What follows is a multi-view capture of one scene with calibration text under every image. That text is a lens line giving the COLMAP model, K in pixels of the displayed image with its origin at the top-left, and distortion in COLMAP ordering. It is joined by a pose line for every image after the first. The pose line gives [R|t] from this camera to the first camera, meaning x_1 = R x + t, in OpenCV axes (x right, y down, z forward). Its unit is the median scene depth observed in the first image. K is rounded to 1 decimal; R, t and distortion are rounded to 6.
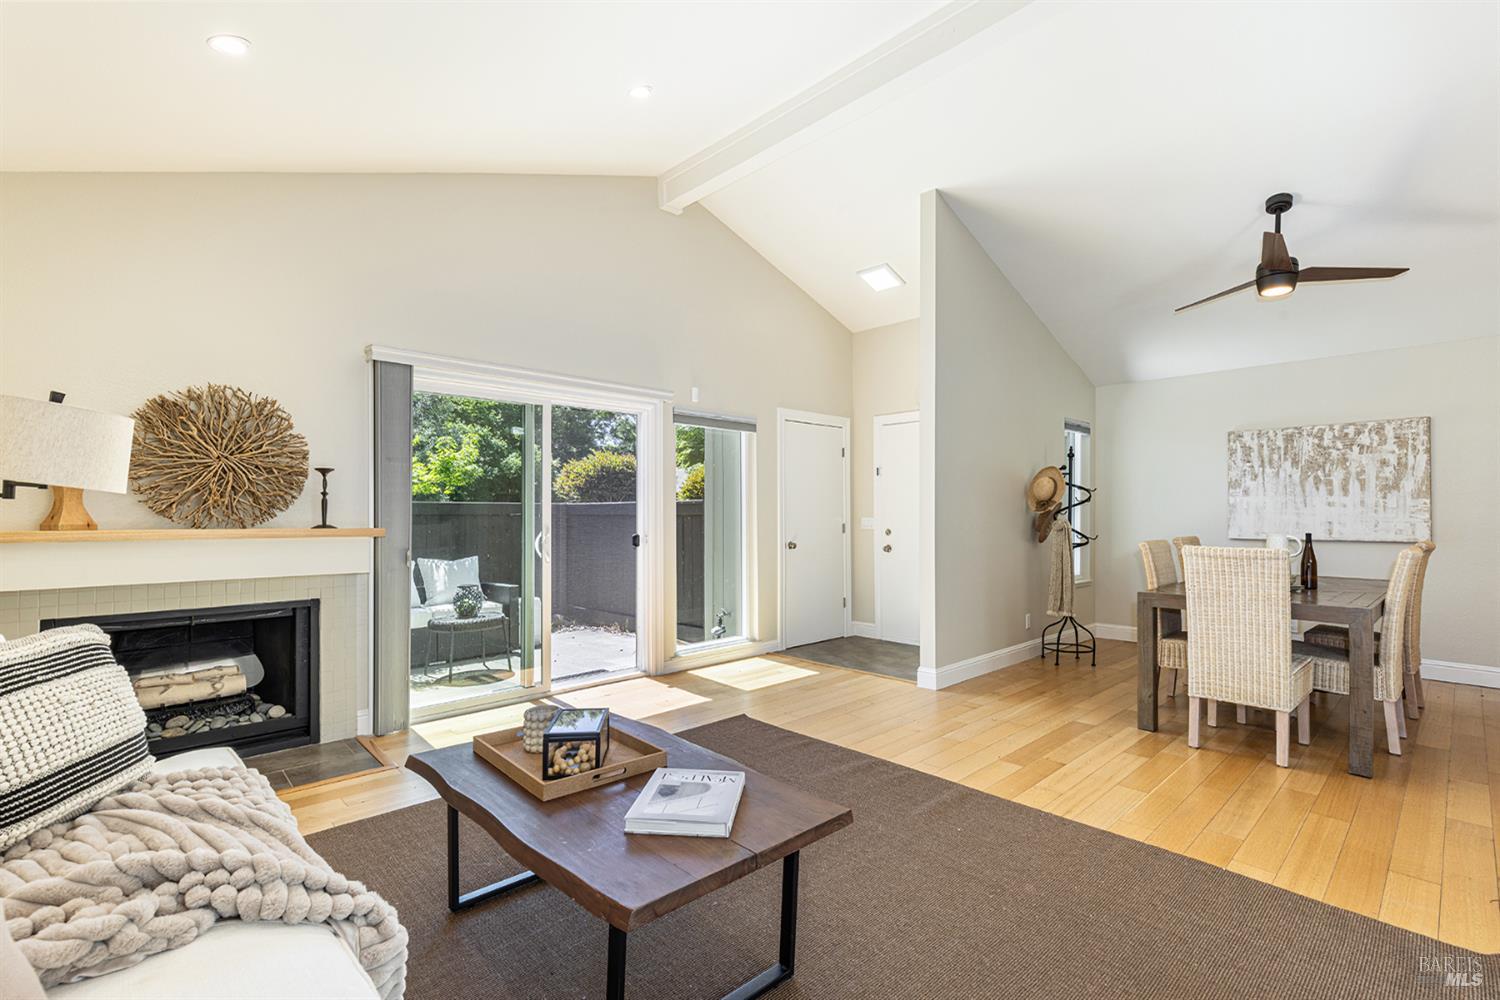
lens RADIAL K [[670.3, 0, 765.1], [0, 670.3, 505.0], [0, 0, 1]] dist [0.002325, -0.000154]
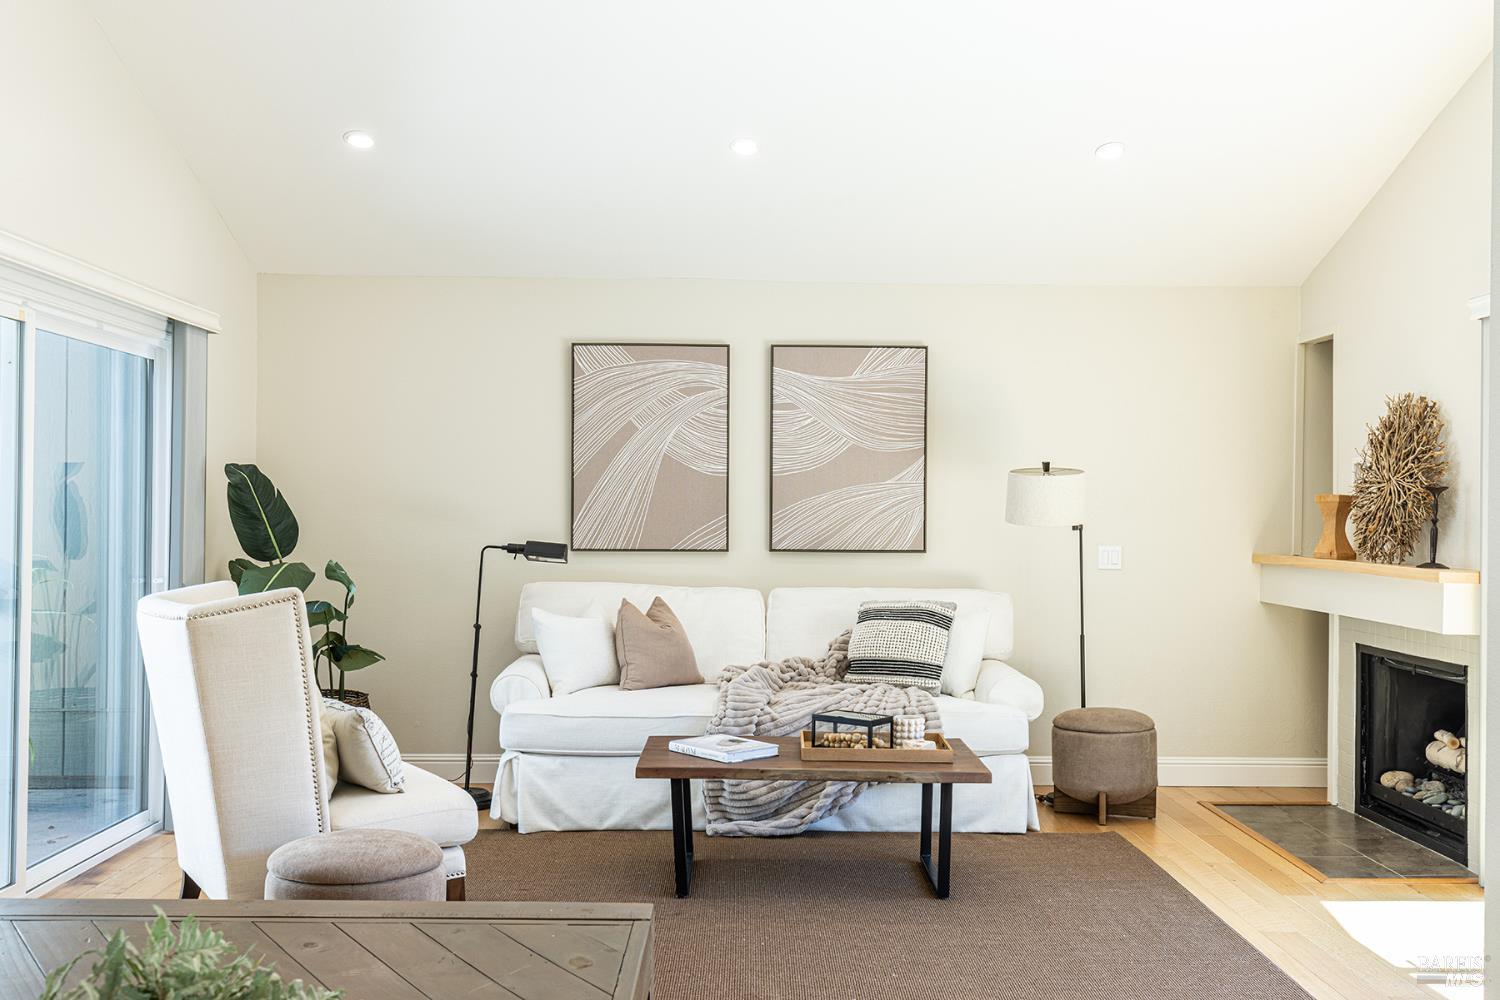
lens RADIAL K [[1424.2, 0, 760.1], [0, 1424.2, 502.2], [0, 0, 1]] dist [-0.004449, 0.000000]
pose [[-0.679238, -0.011656, -0.733826, 0.668899], [-0.001713, 0.999896, -0.014297, -0.009301], [0.733916, -0.008454, -0.679187, 1.021424]]
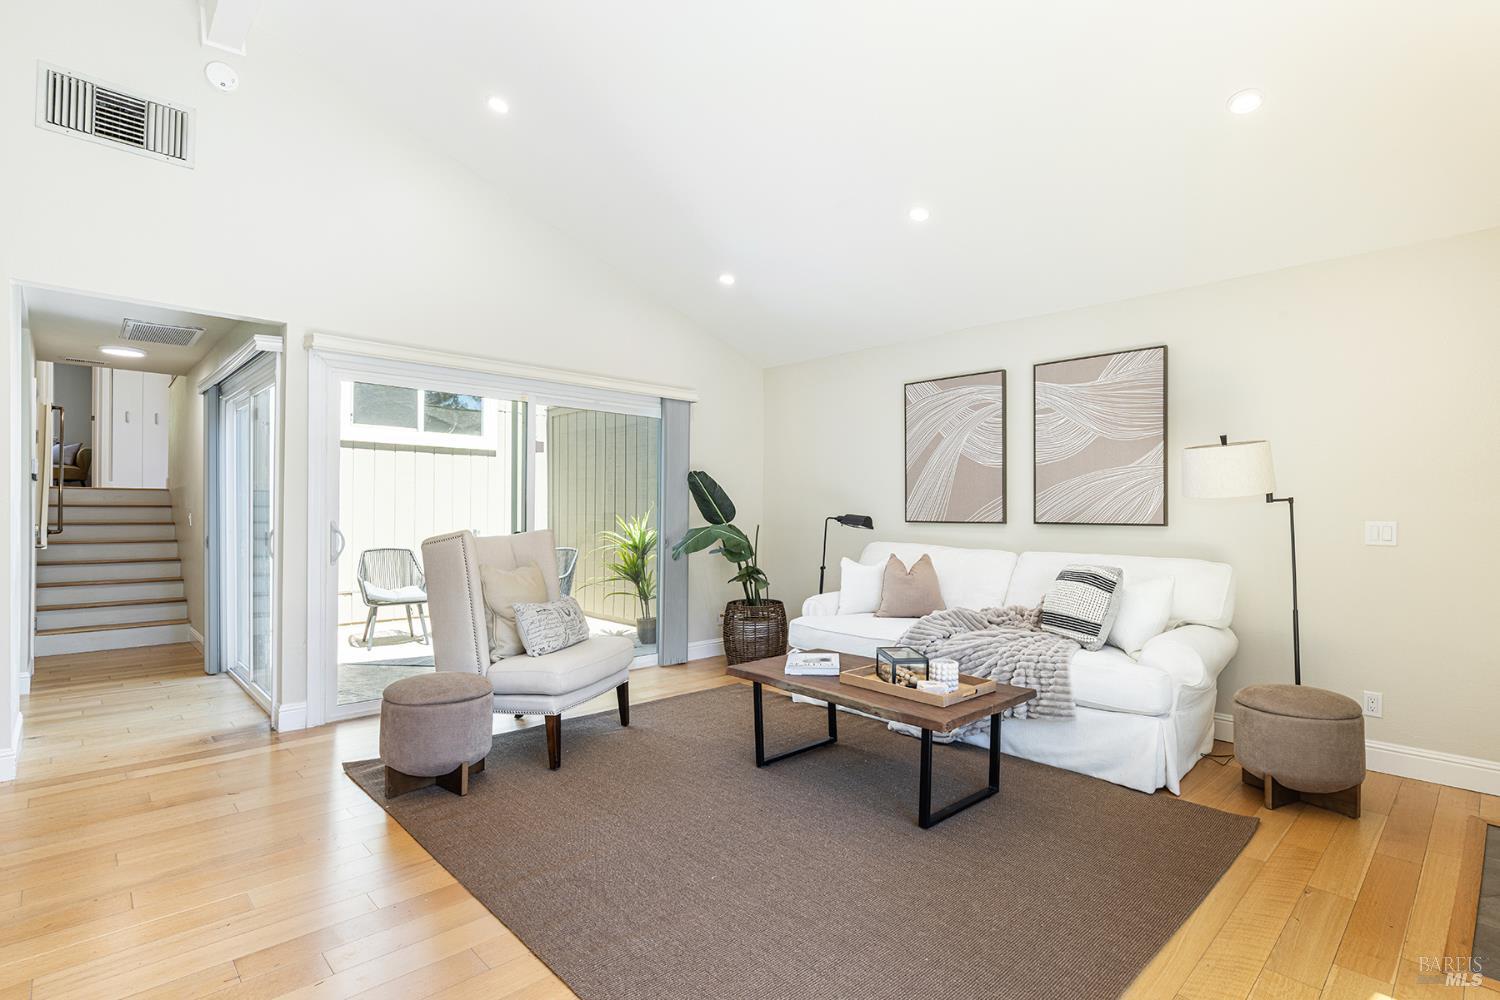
lens RADIAL K [[710.8, 0, 764.4], [0, 710.8, 512.1], [0, 0, 1]] dist [-0.011075, 0.000906]
pose [[-0.999980, -0.005682, 0.002791, 0.002929], [-0.005705, 0.999947, -0.008593, 0.012979], [-0.002742, -0.008608, -0.999959, 0.986706]]
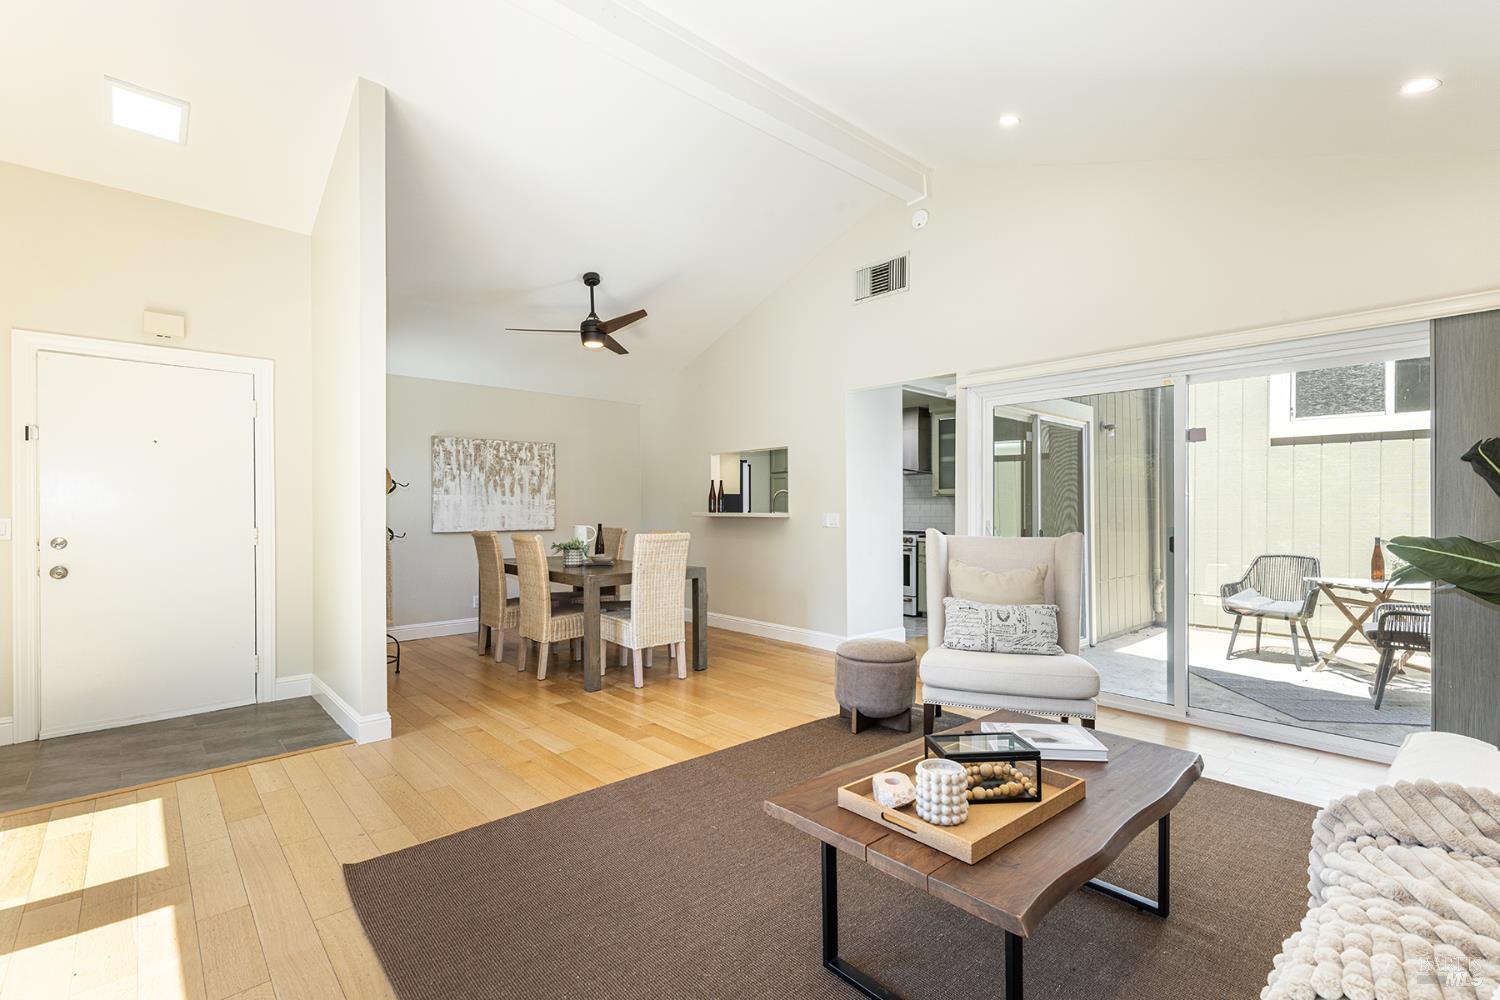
lens RADIAL K [[670.3, 0, 757.4], [0, 670.3, 506.9], [0, 0, 1]] dist [0.002325, -0.000154]
pose [[0.021225, 0.004021, 0.999767, -0.452552], [-0.011450, 0.999927, -0.003779, 0.006775], [-0.999709, -0.011367, 0.021269, 0.501938]]
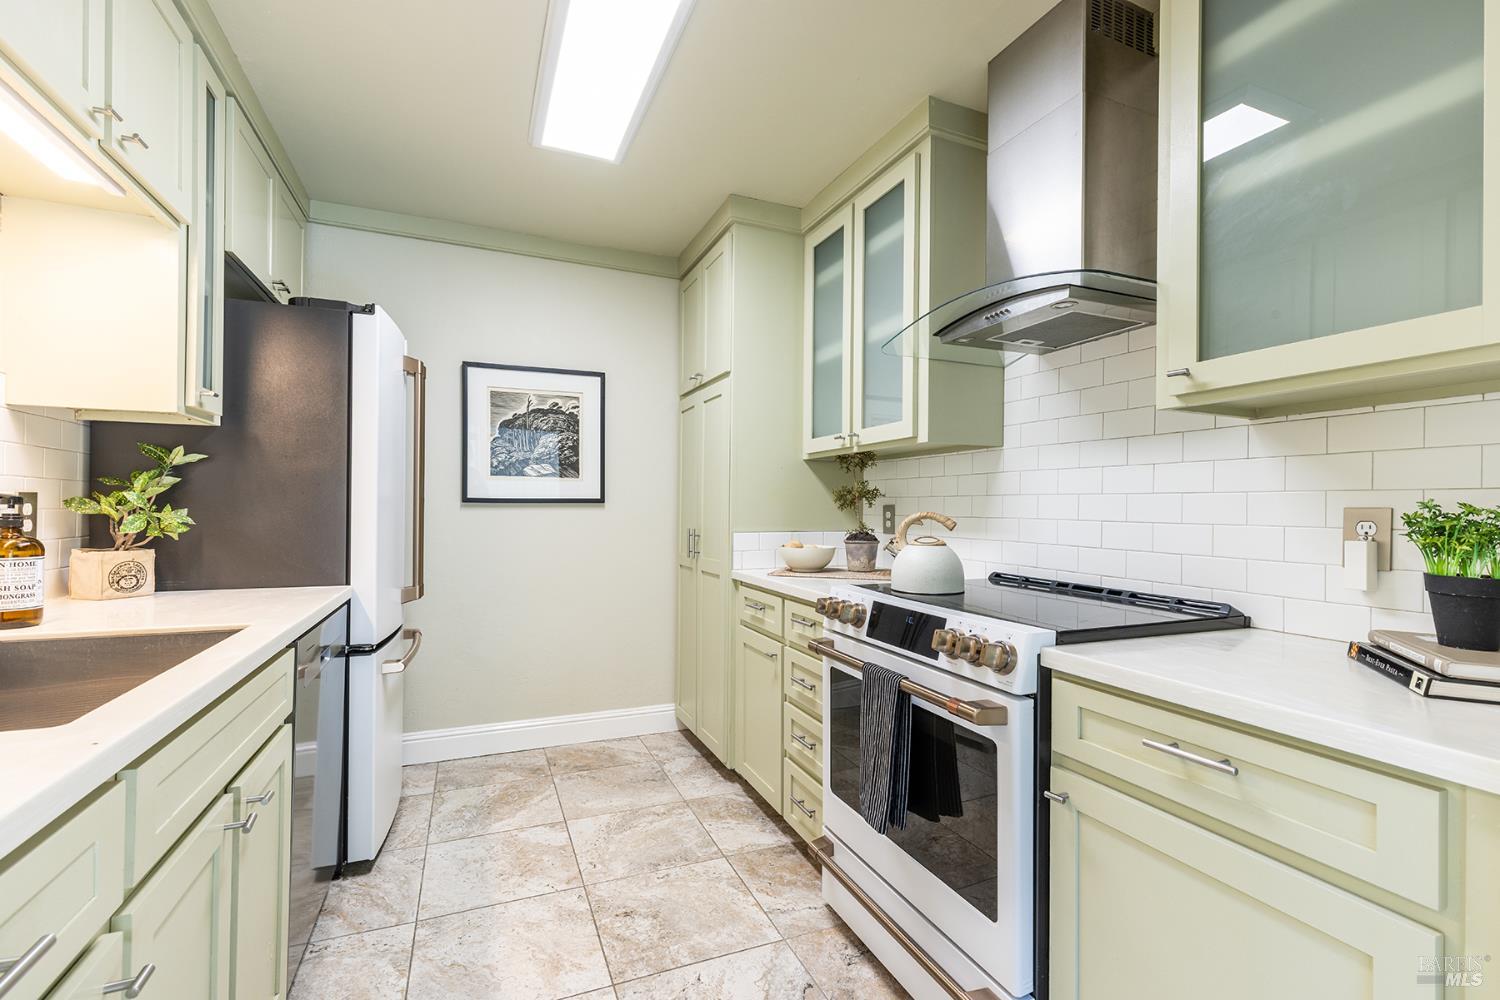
lens RADIAL K [[670.3, 0, 756.7], [0, 670.3, 505.7], [0, 0, 1]] dist [0.002325, -0.000154]
pose [[0.352683, 0.003153, 0.935738, 0.771007], [-0.016581, 0.999858, 0.002880, 0.015035], [-0.935596, -0.016531, 0.352685, 0.192249]]
